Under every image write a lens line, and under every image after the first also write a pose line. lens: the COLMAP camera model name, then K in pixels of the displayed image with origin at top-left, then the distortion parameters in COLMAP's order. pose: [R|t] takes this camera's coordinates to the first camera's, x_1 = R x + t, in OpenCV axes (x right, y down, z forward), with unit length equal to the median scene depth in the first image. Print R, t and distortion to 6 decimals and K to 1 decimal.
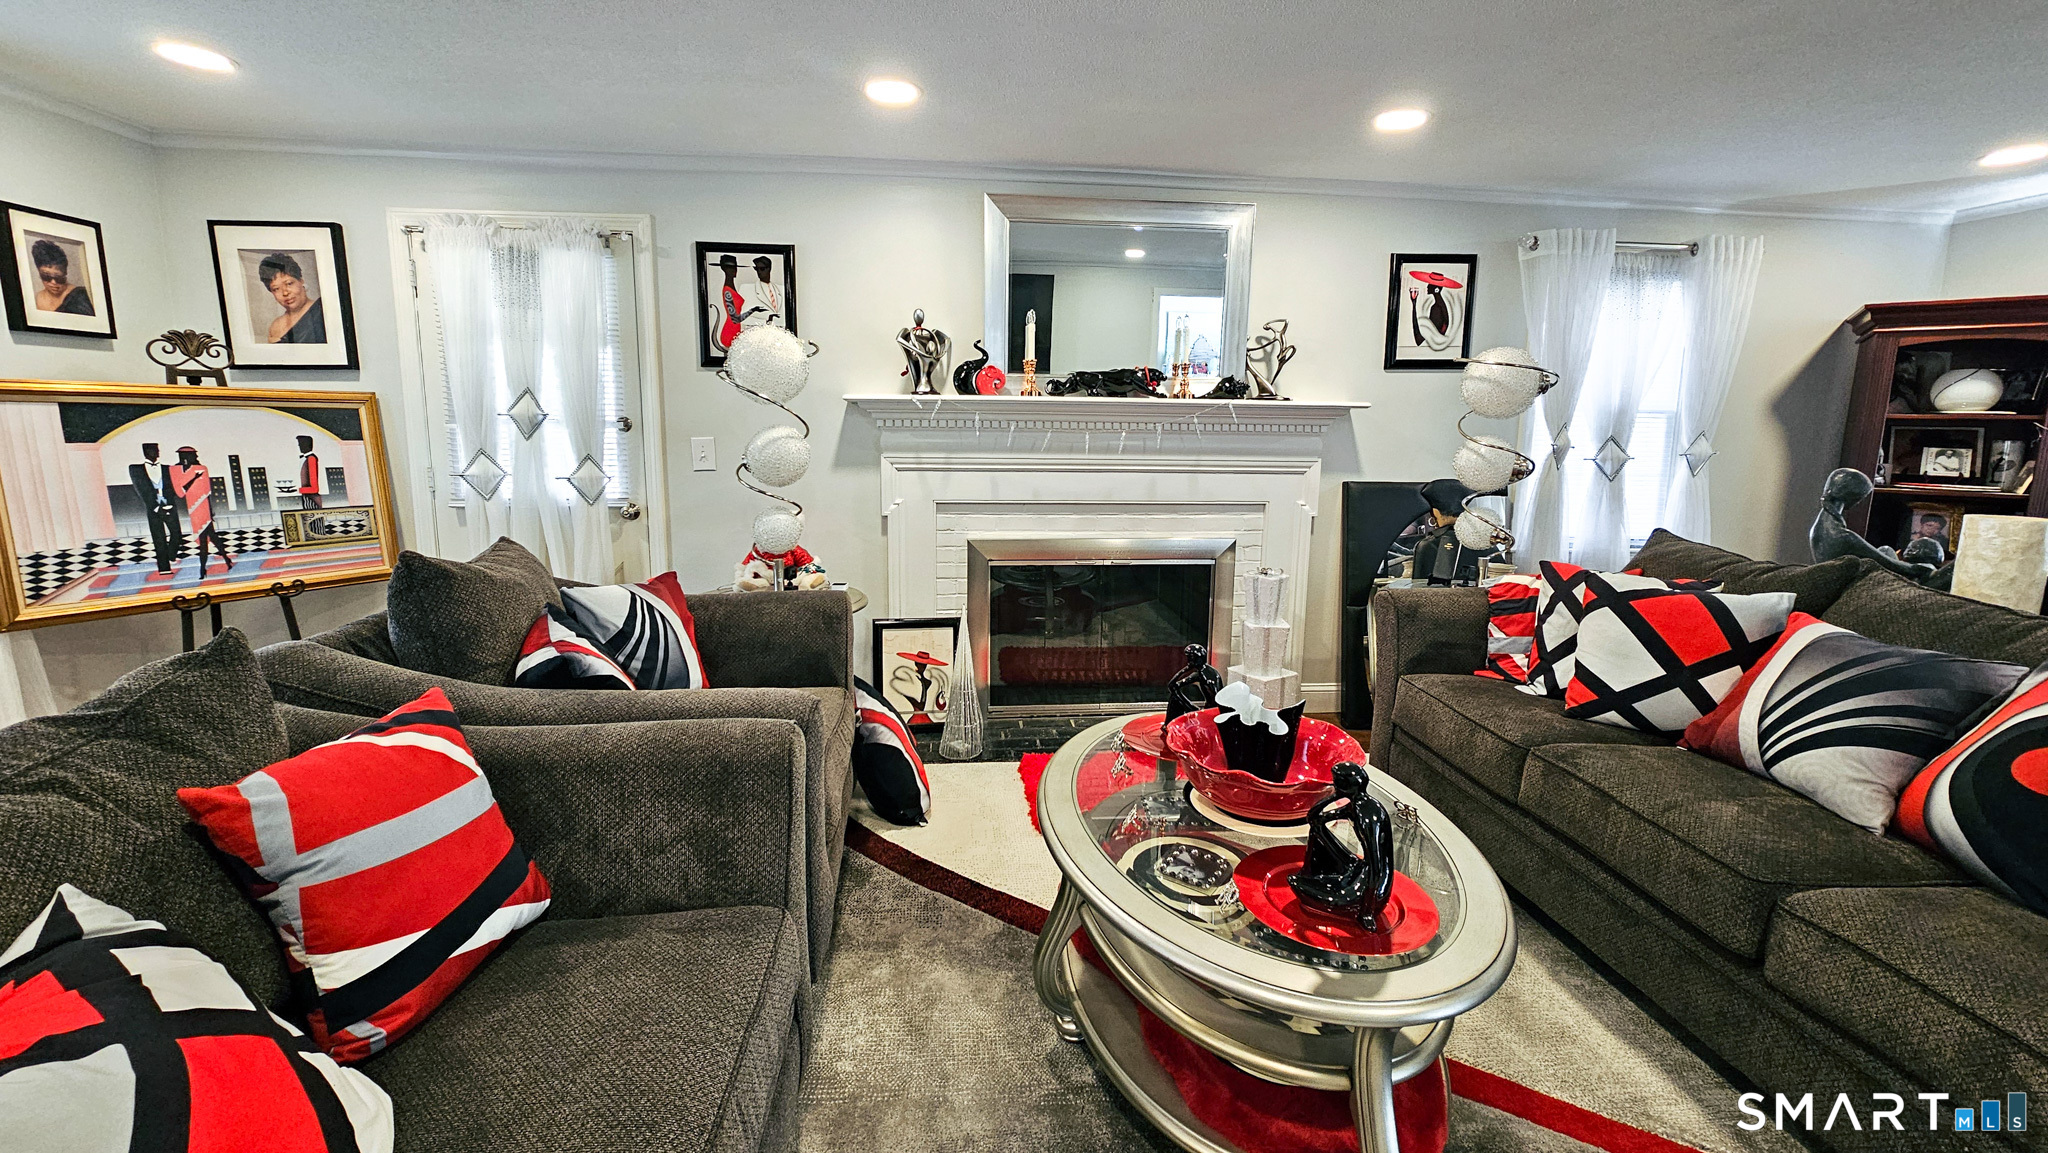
lens RADIAL K [[841.9, 0, 1024.2], [0, 841.9, 542.7], [0, 0, 1]] dist [0.000554, -0.000143]
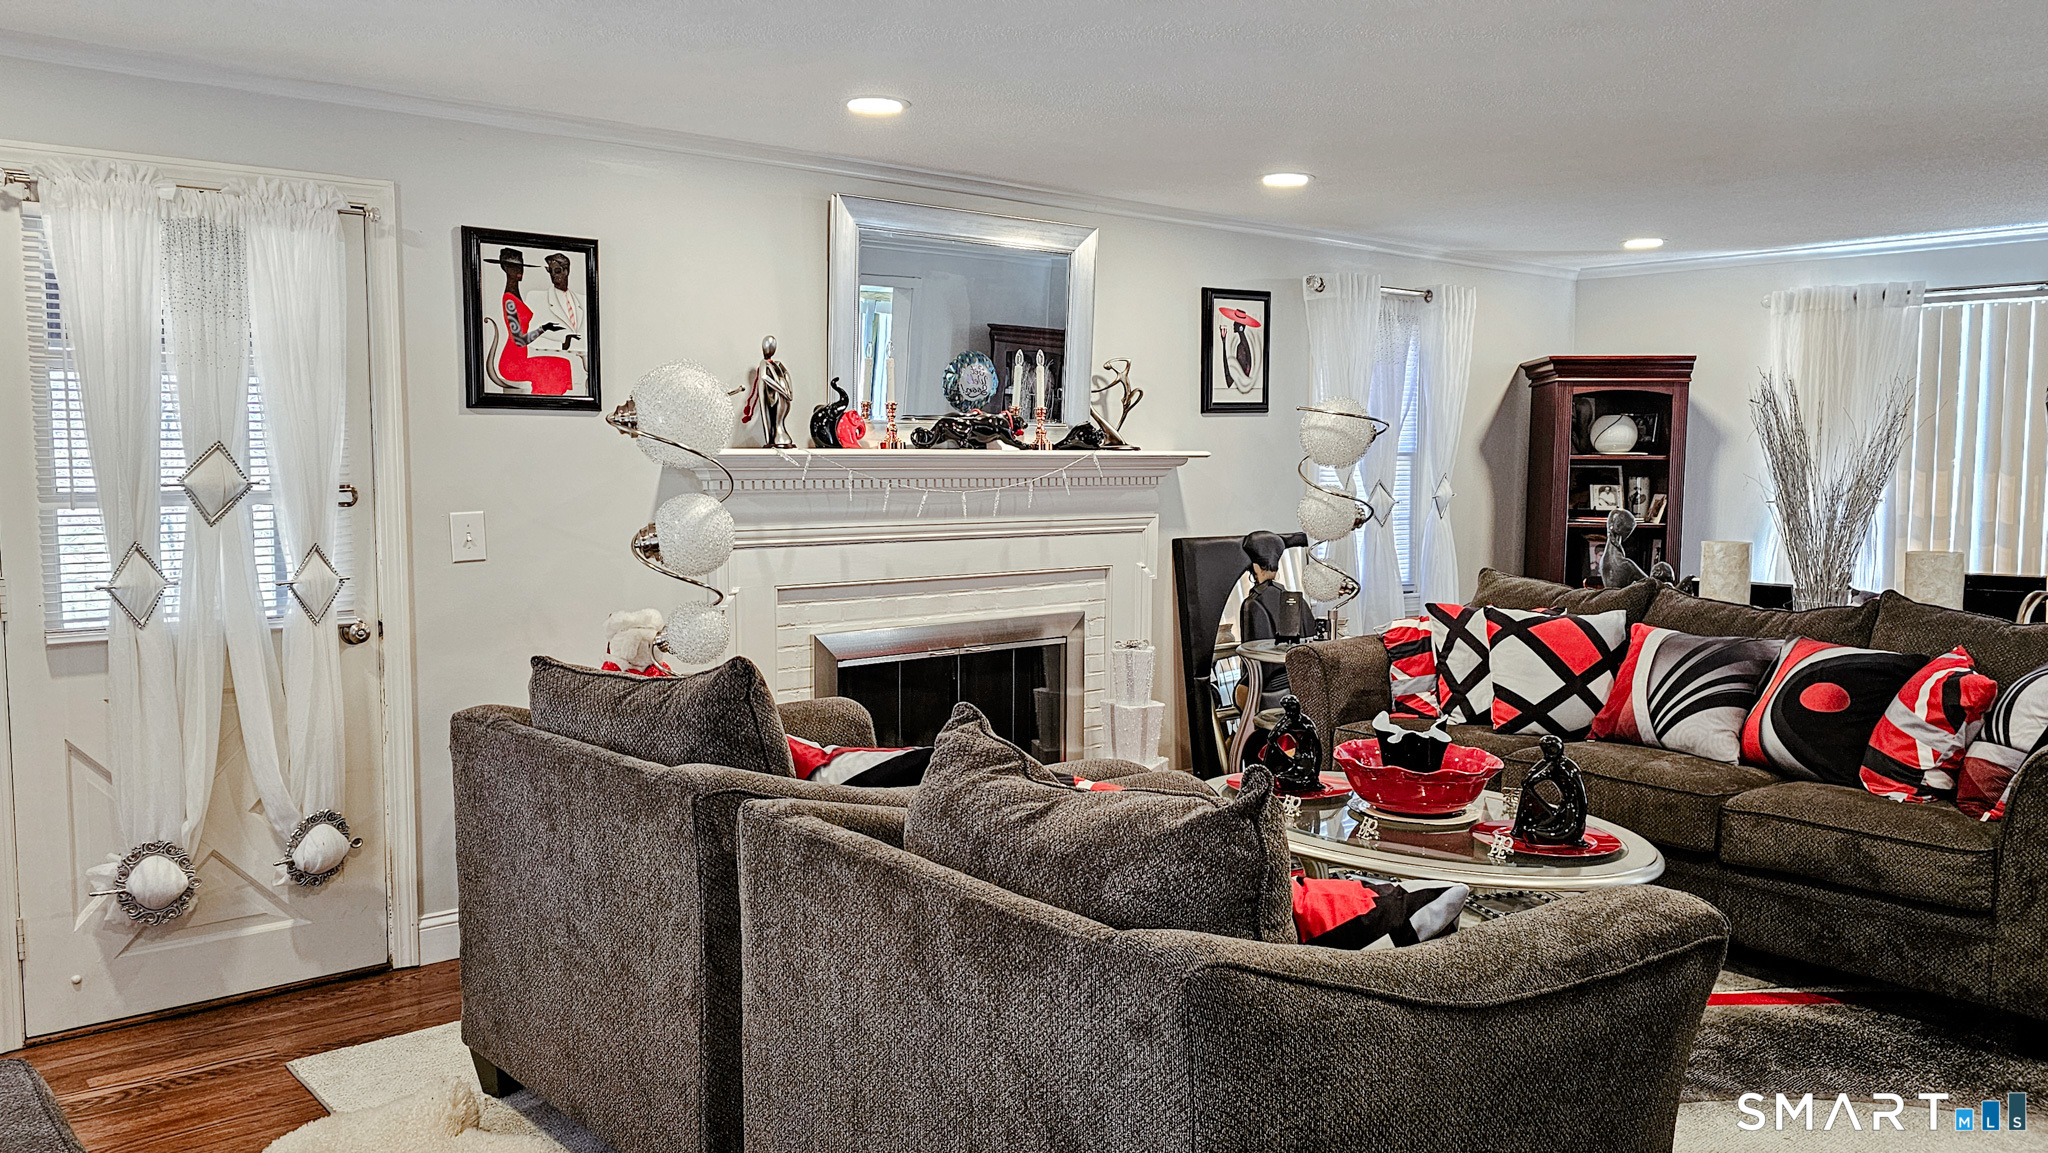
lens RADIAL K [[1538.0, 0, 1024.0], [0, 1538.0, 576.5], [0, 0, 1]] dist [0.102544, -0.115734]
pose [[0.823116, -0.056336, 0.565072, -0.734407], [0.086730, 0.995864, -0.027051, -0.003030], [-0.561212, 0.071275, 0.824598, -0.267247]]
